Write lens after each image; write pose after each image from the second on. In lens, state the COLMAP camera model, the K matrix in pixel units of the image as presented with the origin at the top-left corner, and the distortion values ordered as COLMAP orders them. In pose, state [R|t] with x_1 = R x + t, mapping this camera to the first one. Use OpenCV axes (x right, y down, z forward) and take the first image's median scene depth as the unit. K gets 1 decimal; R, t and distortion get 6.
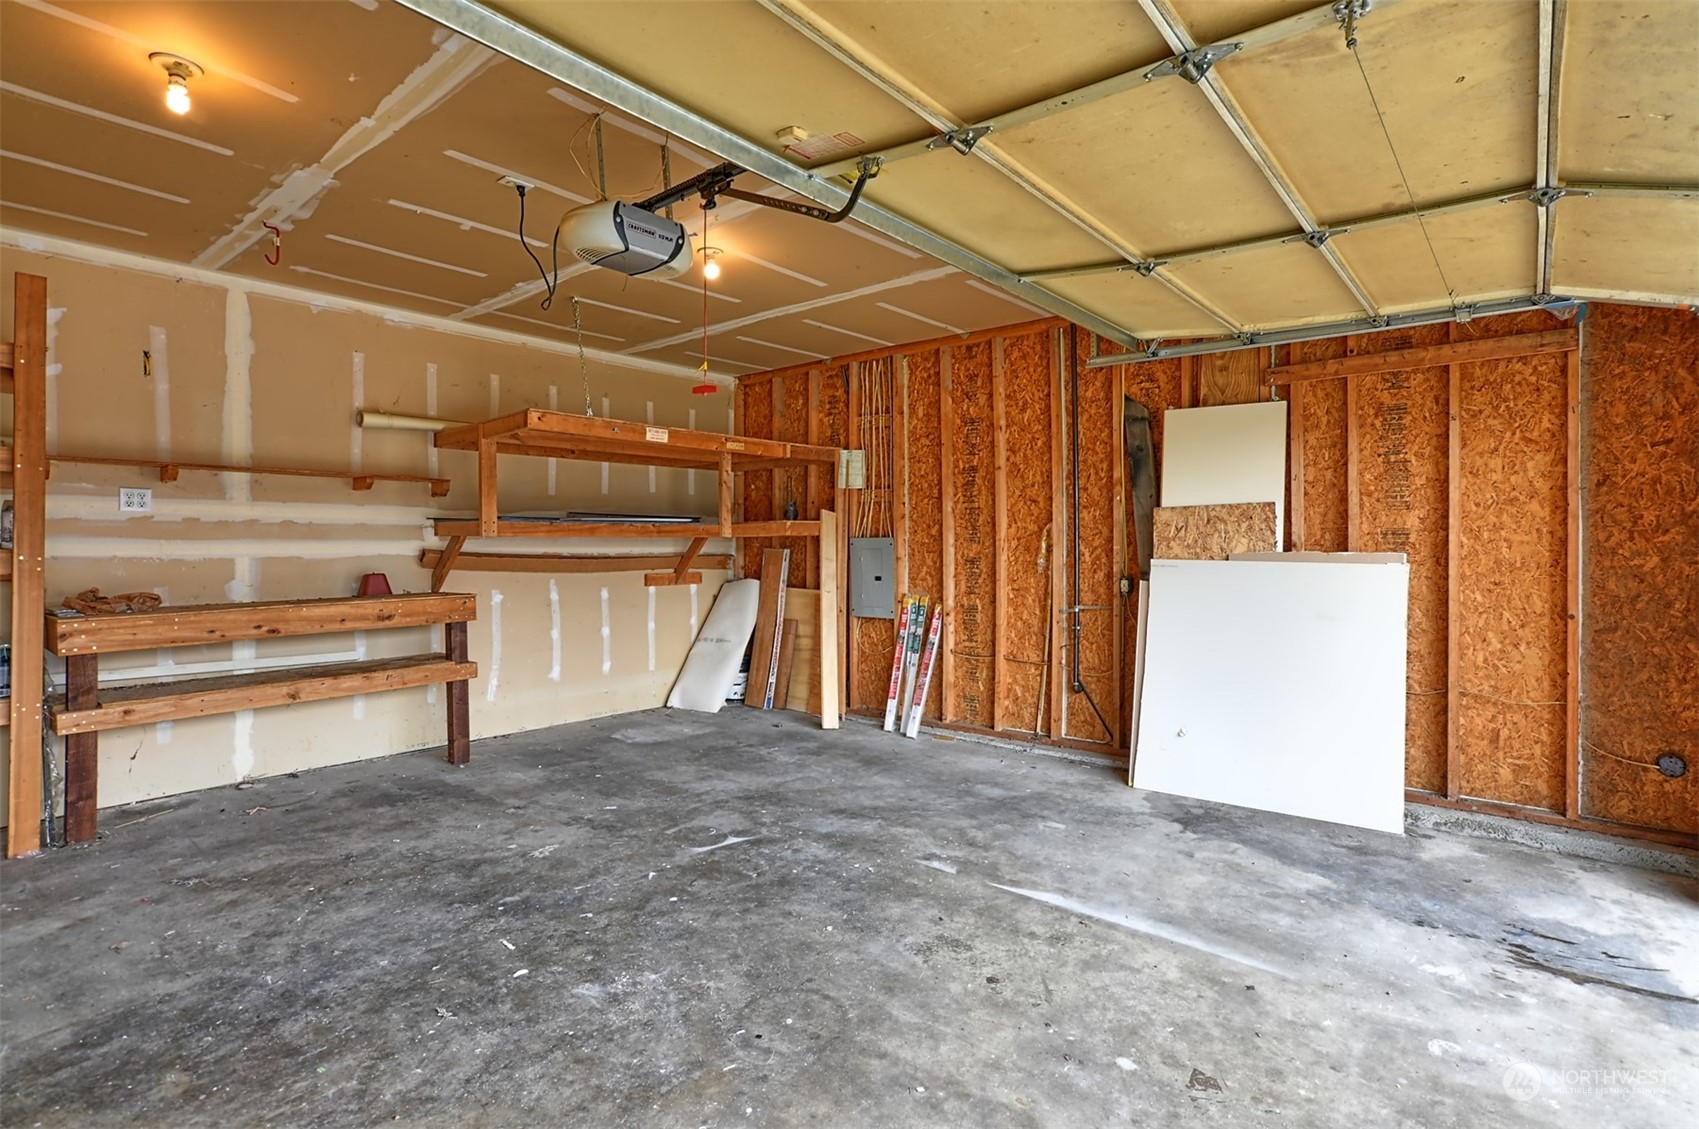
lens RADIAL K [[826.8, 0, 842.8], [0, 826.8, 549.5], [0, 0, 1]] dist [-0.021182, 0.016062]
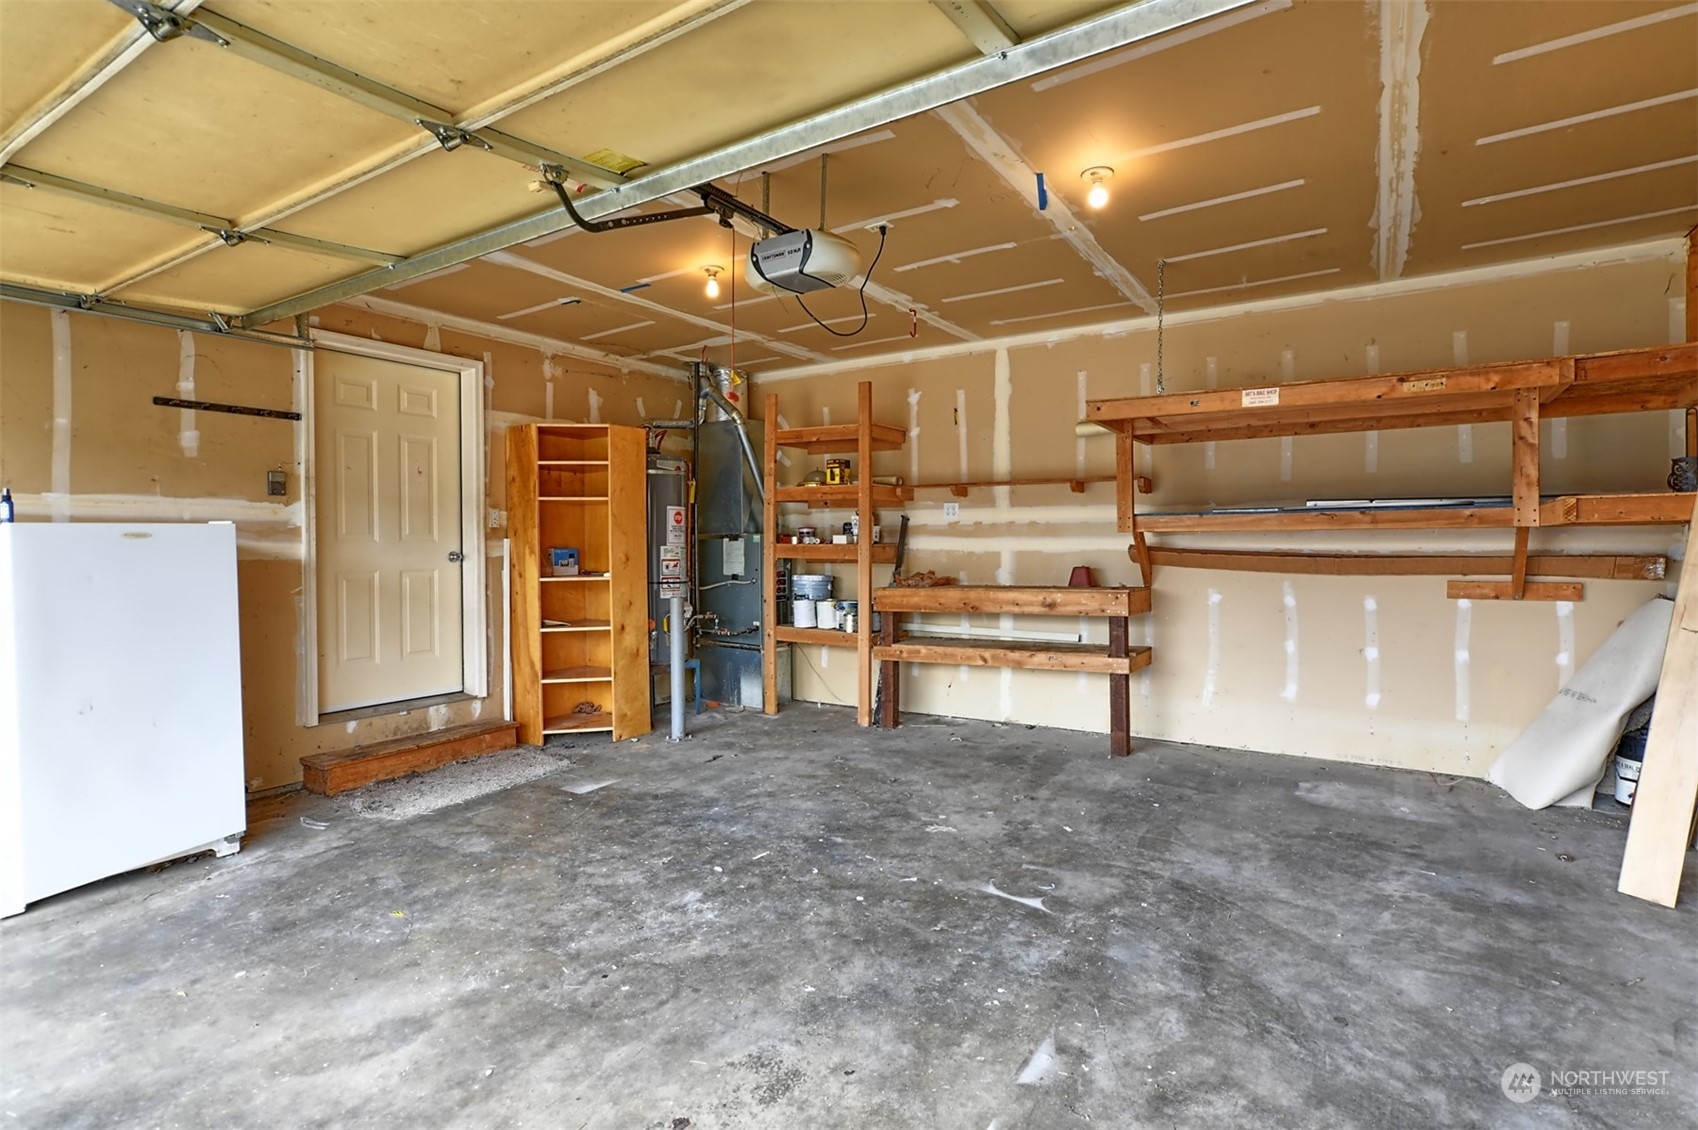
lens RADIAL K [[826.3, 0, 885.8], [0, 826.3, 543.2], [0, 0, 1]] dist [-0.021182, 0.016062]
pose [[0.146593, -0.001820, -0.989195, 0.629315], [-0.000744, 0.999998, -0.001950, -0.000258], [0.989197, 0.001022, 0.146592, 0.715163]]
